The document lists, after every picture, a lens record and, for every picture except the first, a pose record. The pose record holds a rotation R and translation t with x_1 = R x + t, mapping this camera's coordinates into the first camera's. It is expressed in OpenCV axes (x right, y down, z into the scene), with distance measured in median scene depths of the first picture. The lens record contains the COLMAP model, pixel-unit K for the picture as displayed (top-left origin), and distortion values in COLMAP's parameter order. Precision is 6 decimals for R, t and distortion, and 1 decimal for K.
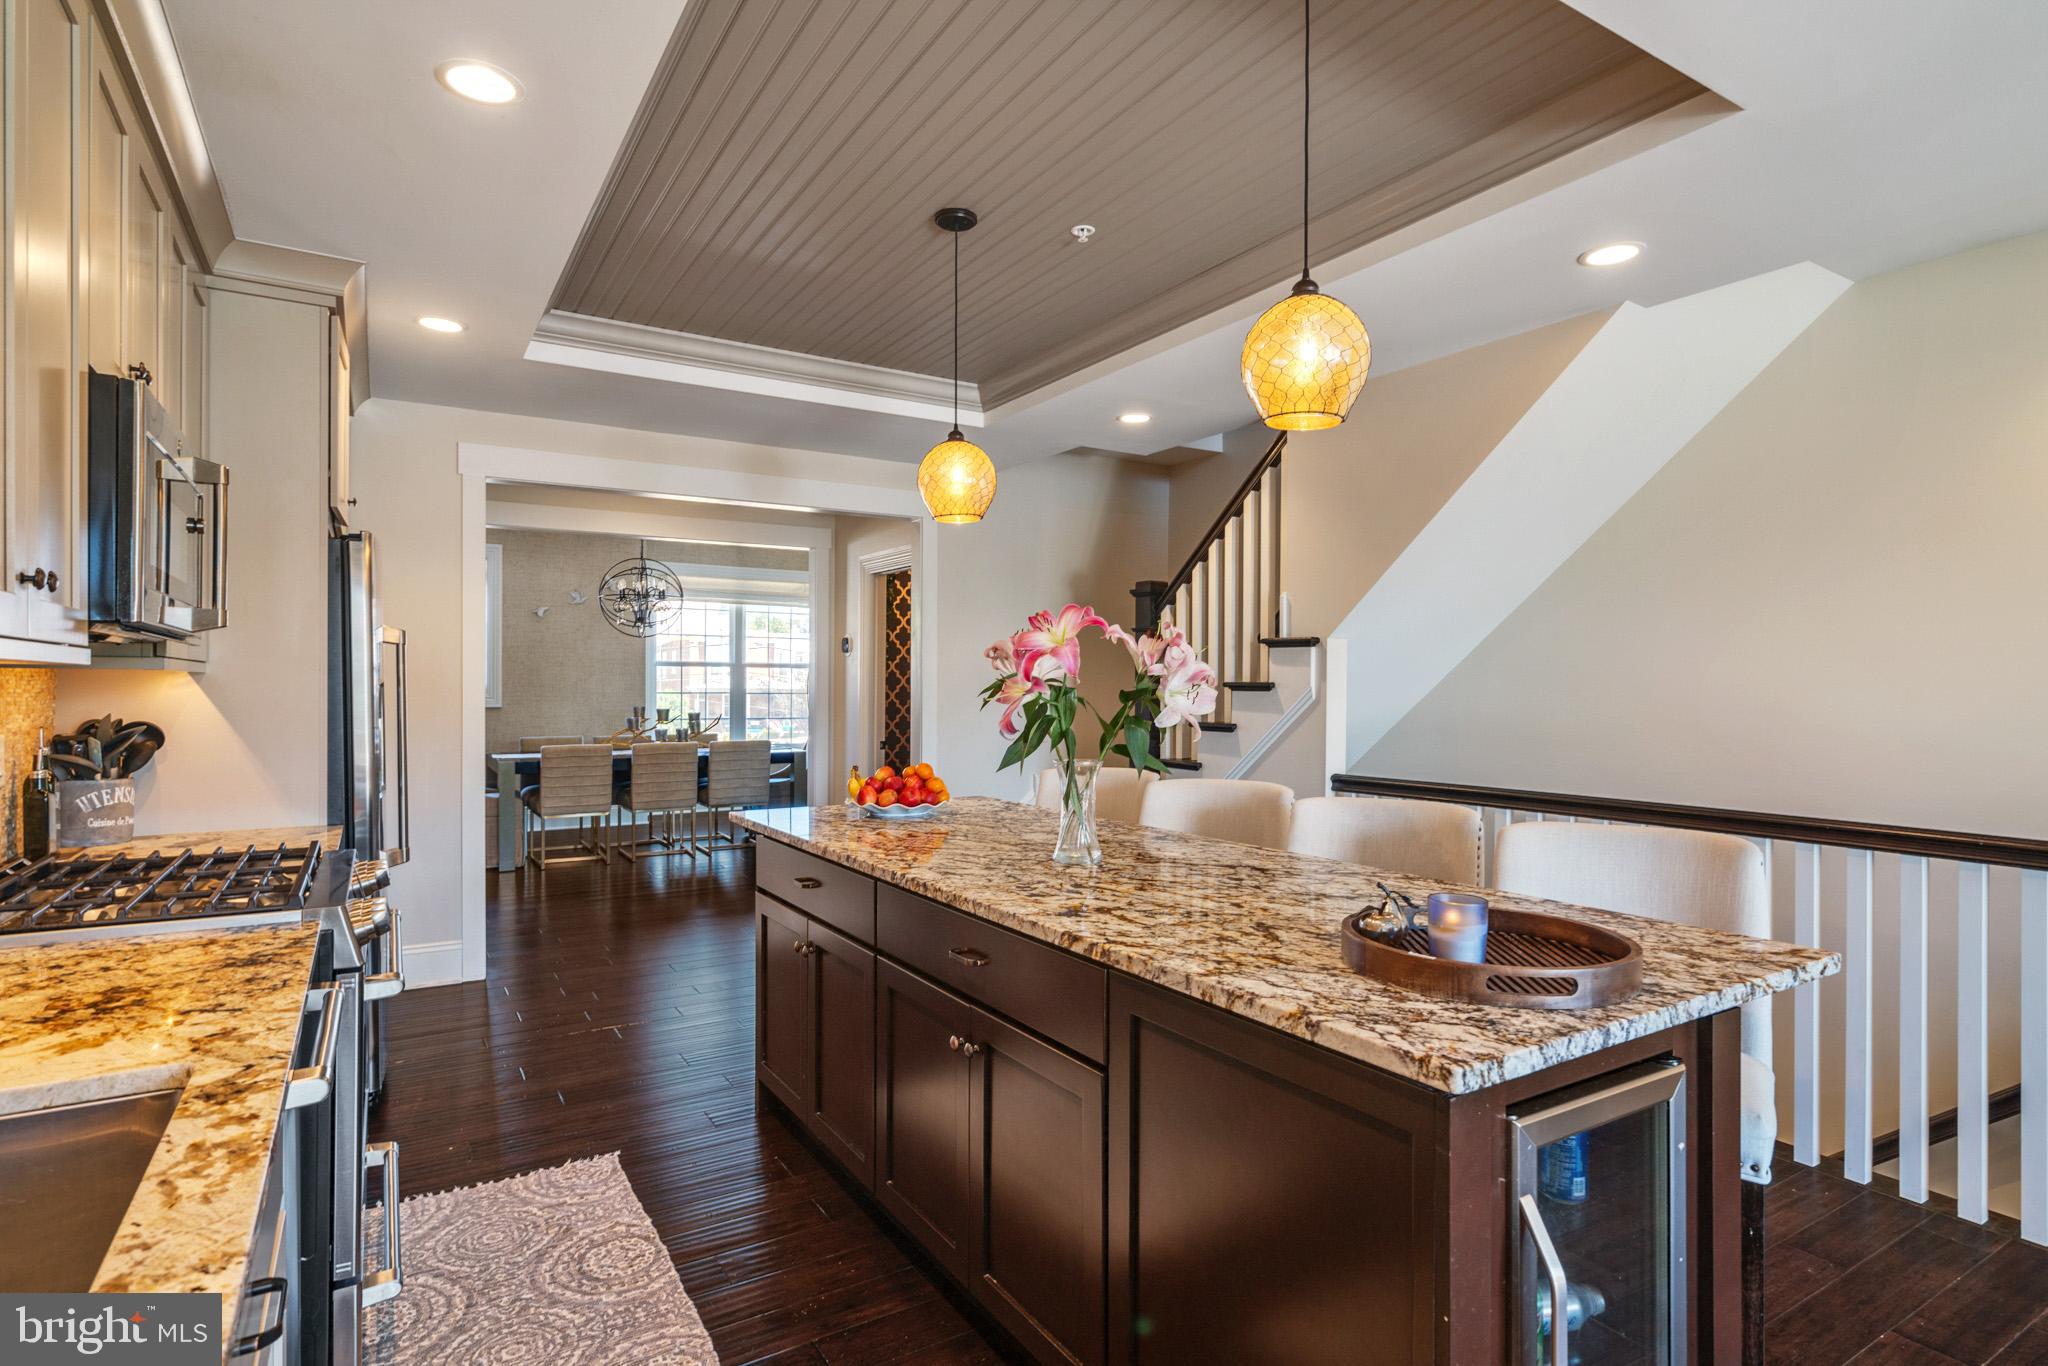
lens RADIAL K [[1045.0, 0, 1012.7], [0, 1045.0, 681.6], [0, 0, 1]] dist [-0.002438, -0.000205]
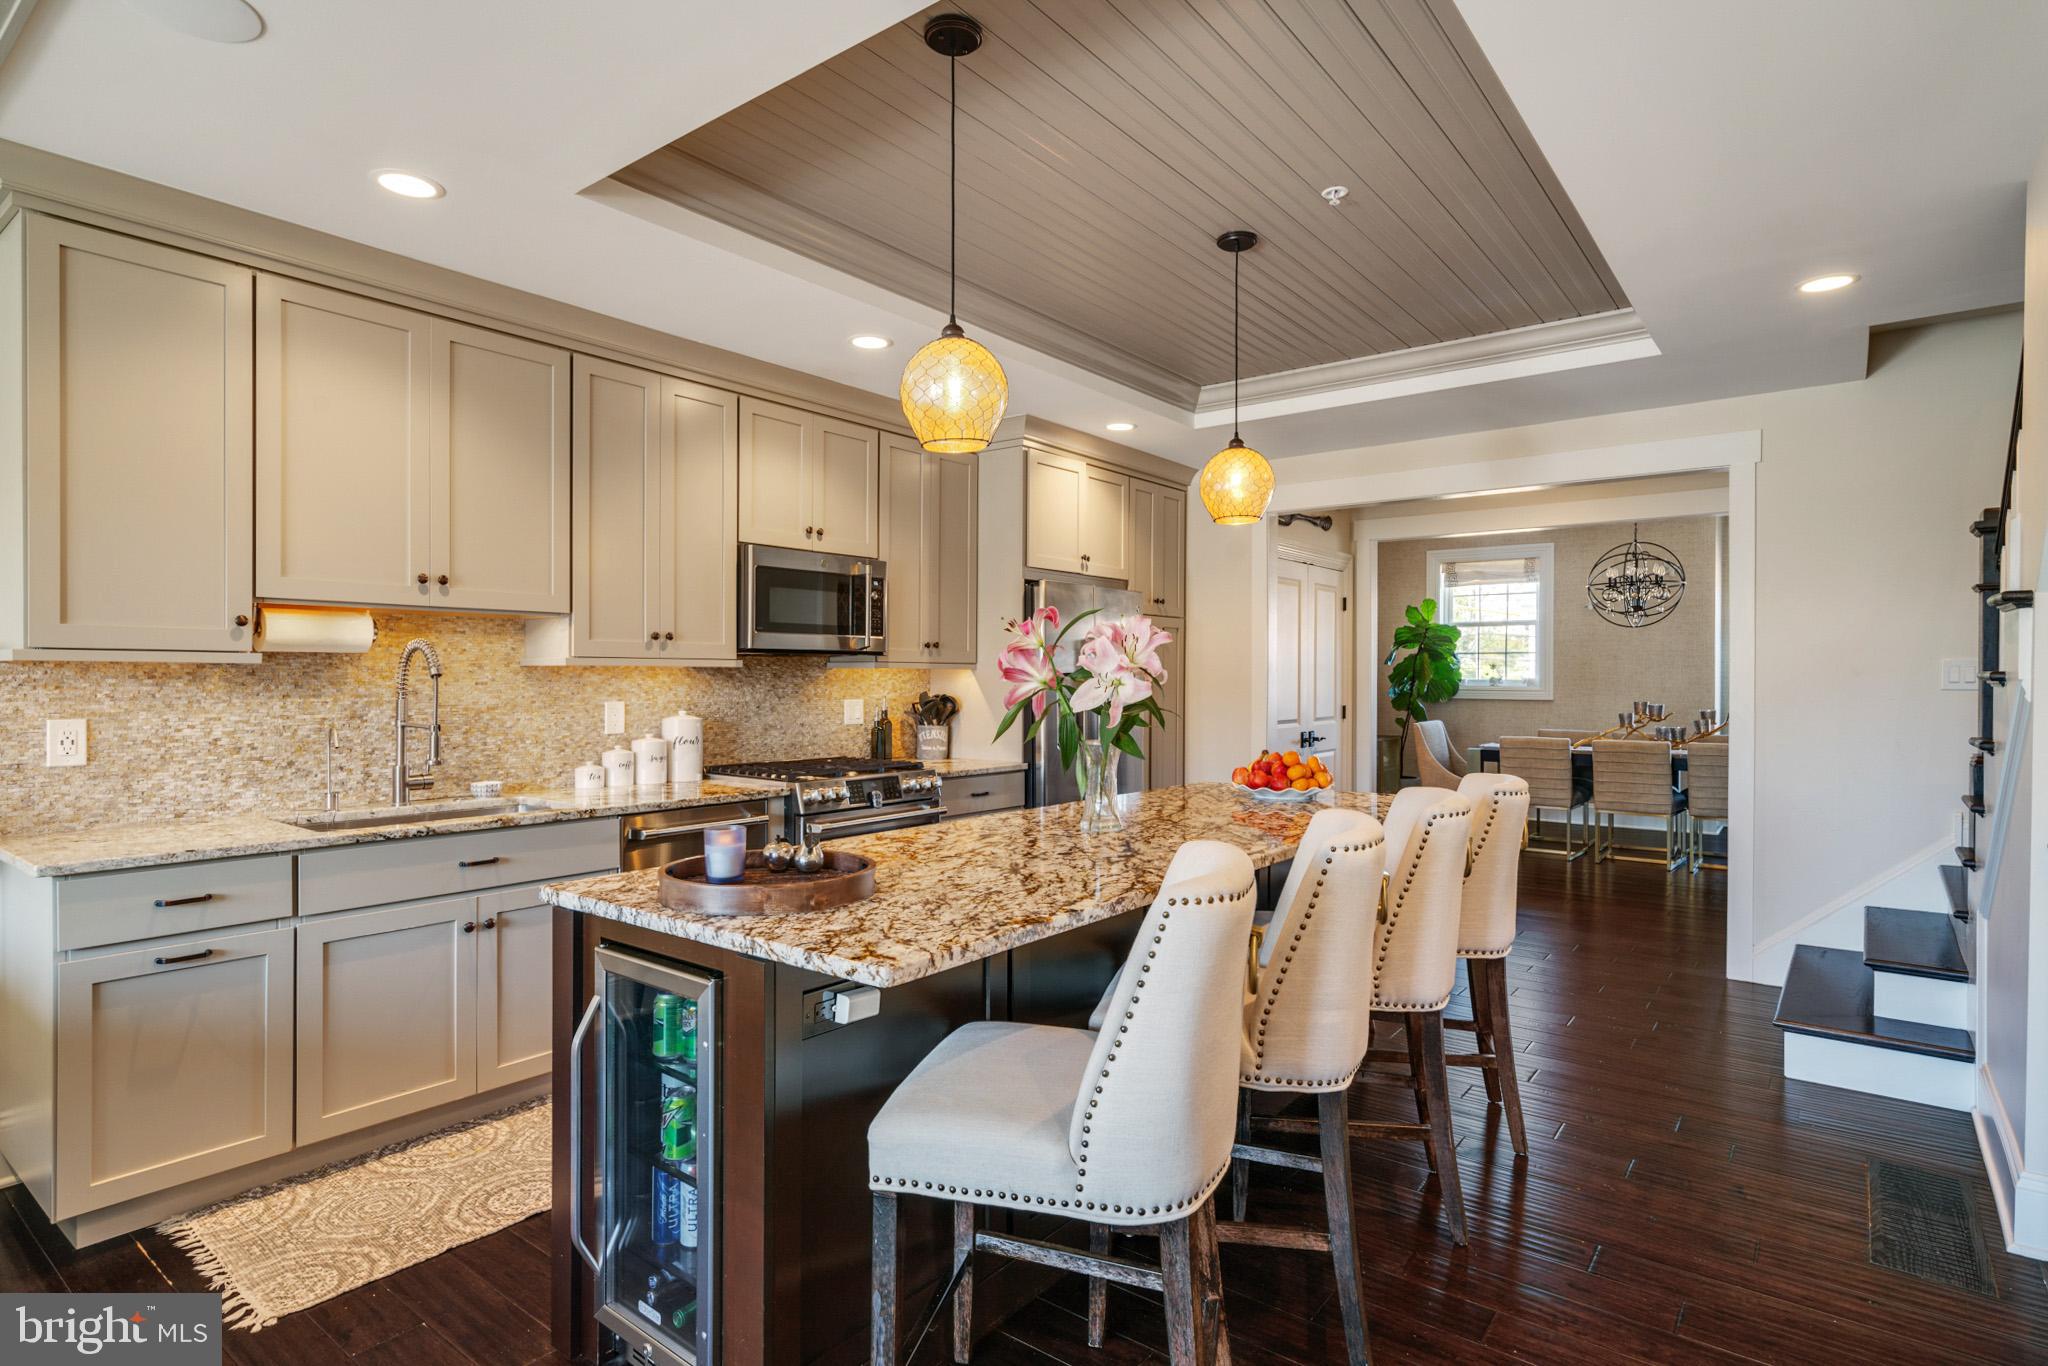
lens RADIAL K [[1045.0, 0, 1011.1], [0, 1045.0, 684.6], [0, 0, 1]] dist [-0.002438, -0.000205]
pose [[0.339187, 0.004636, -0.940708, 0.363134], [0.003127, 0.999977, 0.006056, 0.001722], [0.940714, -0.004996, 0.339165, 0.173056]]
